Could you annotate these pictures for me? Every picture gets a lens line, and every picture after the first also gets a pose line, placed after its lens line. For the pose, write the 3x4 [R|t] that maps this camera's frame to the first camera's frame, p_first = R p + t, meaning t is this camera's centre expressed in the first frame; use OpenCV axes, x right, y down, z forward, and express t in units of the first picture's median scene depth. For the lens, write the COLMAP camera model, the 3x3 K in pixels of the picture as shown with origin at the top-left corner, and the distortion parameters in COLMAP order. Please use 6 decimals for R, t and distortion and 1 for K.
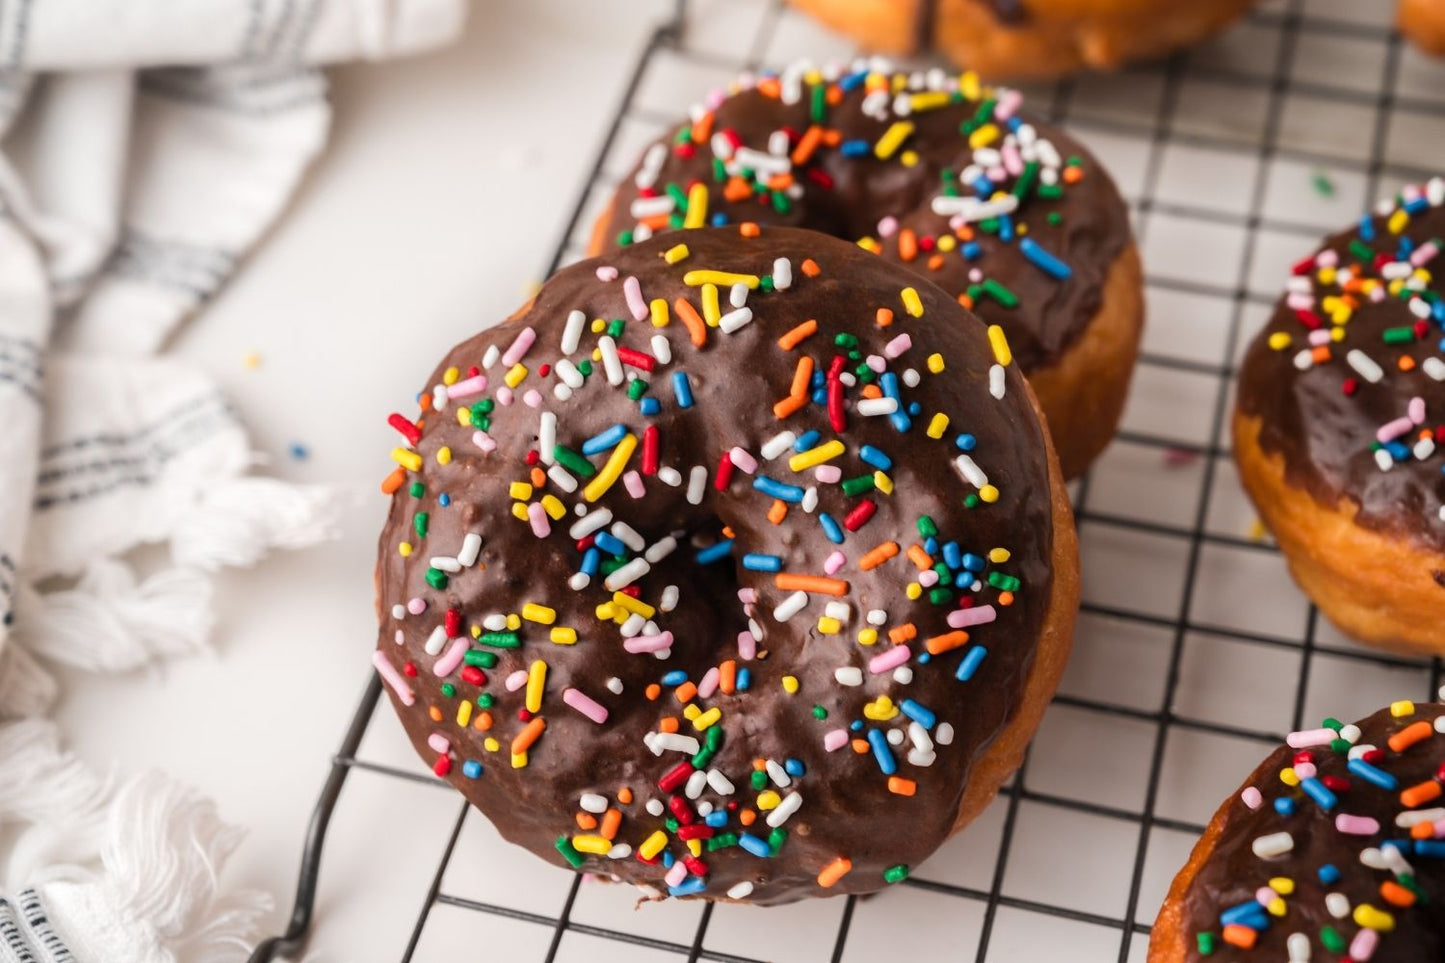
lens RADIAL K [[2647.8, 0, 722.5], [0, 2647.8, 481.5], [0, 0, 1]] dist [0.035514, 0.097783]
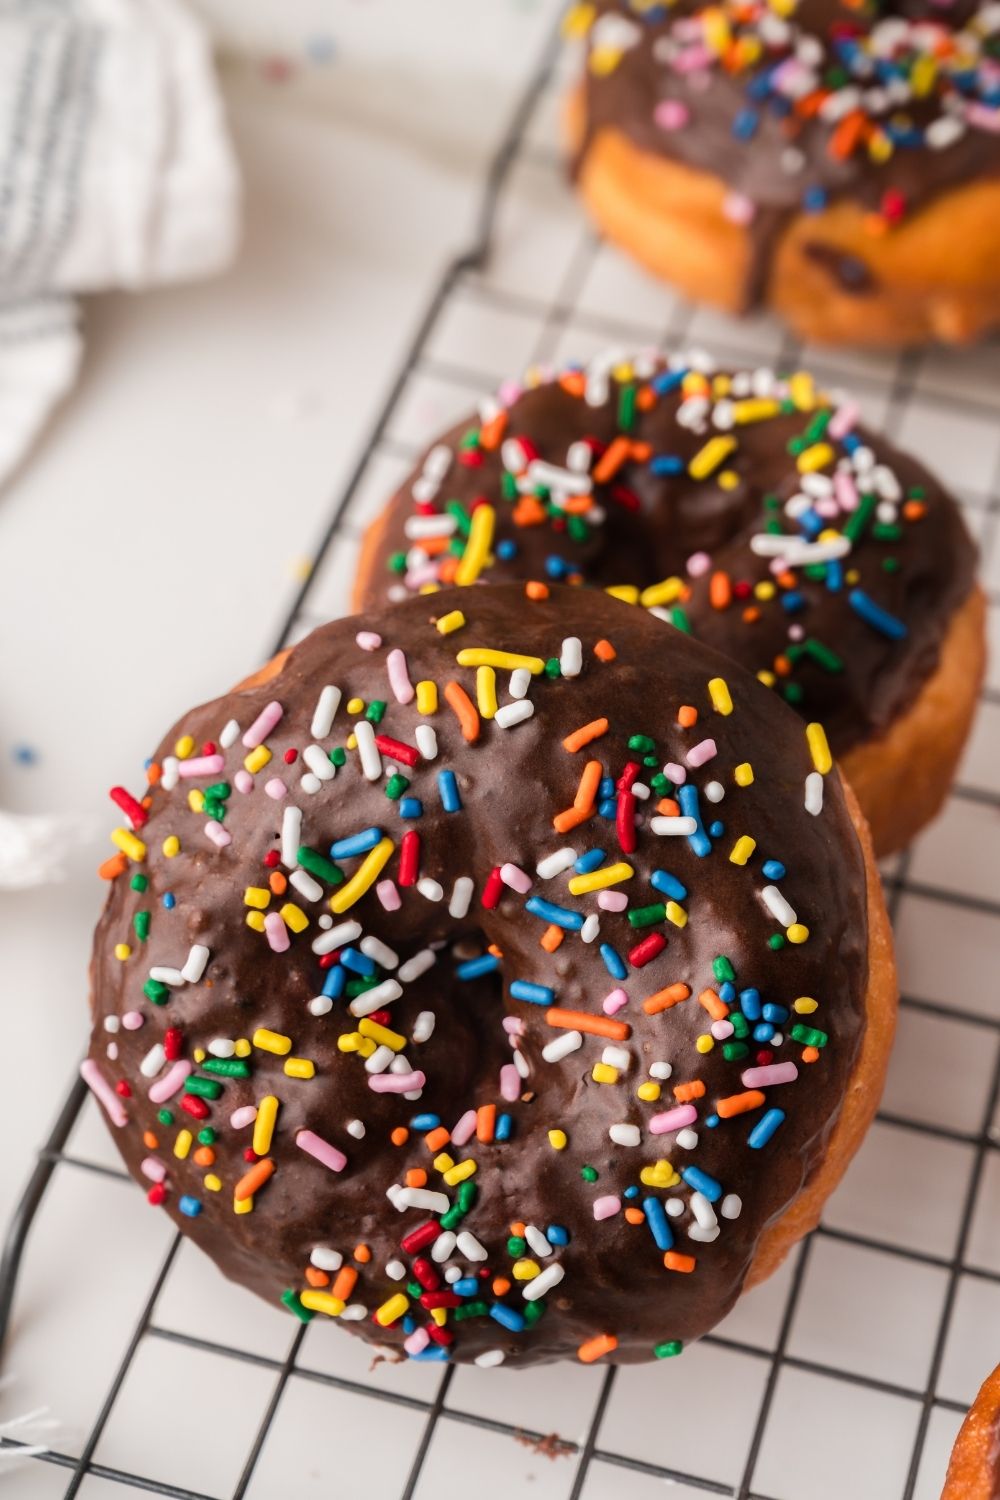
lens RADIAL K [[2748.6, 0, 500.0], [0, 2748.6, 750.0], [0, 0, 1]] dist [0.035514, 0.097783]
pose [[0.998898, 0.046417, -0.006953, 0.007096], [-0.045790, 0.996294, 0.072817, -0.113420], [0.010308, -0.072419, 0.997321, 0.108329]]
